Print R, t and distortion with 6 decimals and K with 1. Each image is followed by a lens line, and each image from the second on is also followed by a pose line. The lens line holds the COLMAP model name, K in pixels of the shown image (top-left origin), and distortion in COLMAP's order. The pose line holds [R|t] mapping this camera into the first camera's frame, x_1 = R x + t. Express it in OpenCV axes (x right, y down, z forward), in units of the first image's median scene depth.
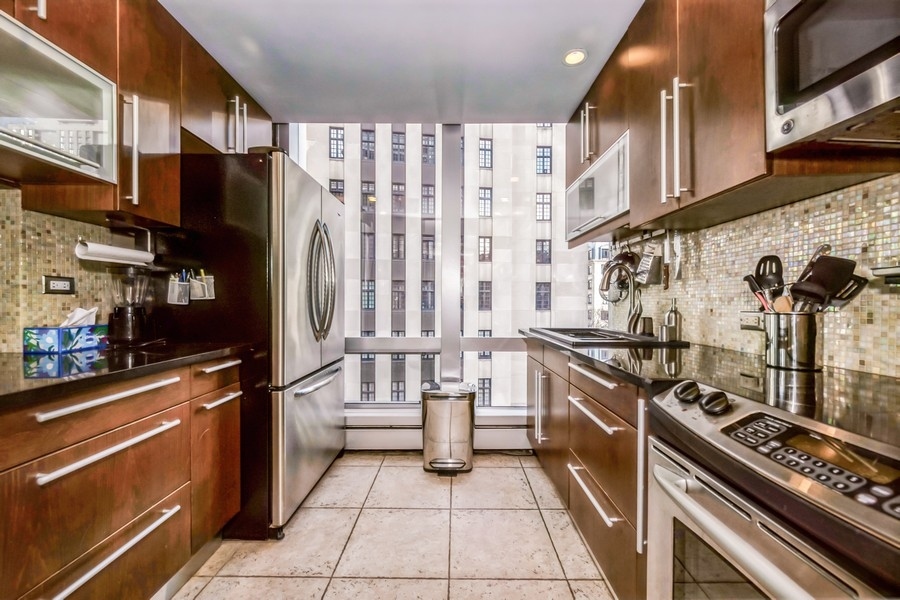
lens RADIAL K [[358.5, 0, 447.1], [0, 358.5, 302.6], [0, 0, 1]] dist [0.000391, -0.000006]
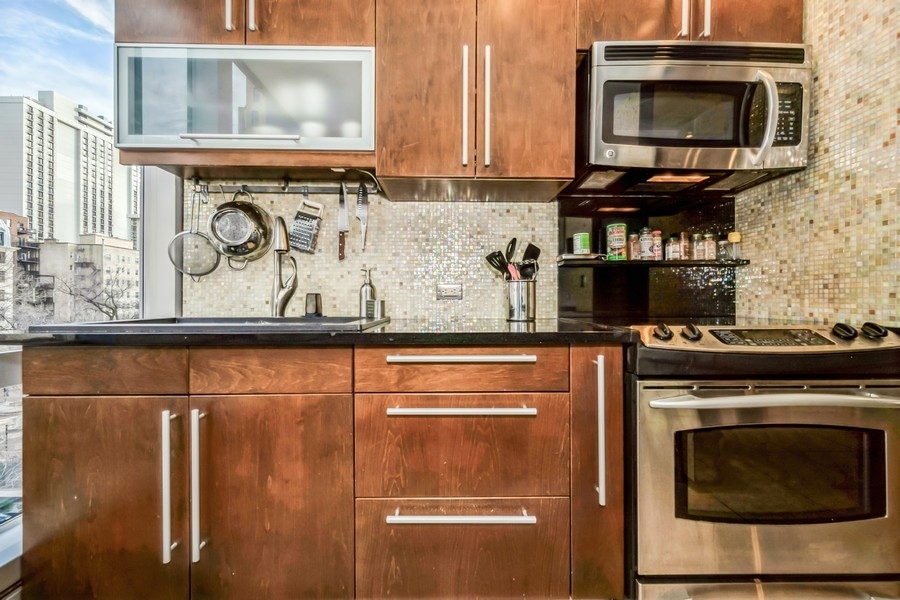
lens RADIAL K [[358.5, 0, 447.1], [0, 358.5, 302.6], [0, 0, 1]] dist [0.000391, -0.000006]
pose [[-0.026759, -0.001083, 0.999641, -0.305930], [0.001154, 0.999999, 0.001114, 0.079938], [-0.999641, 0.001183, -0.026758, 0.957686]]
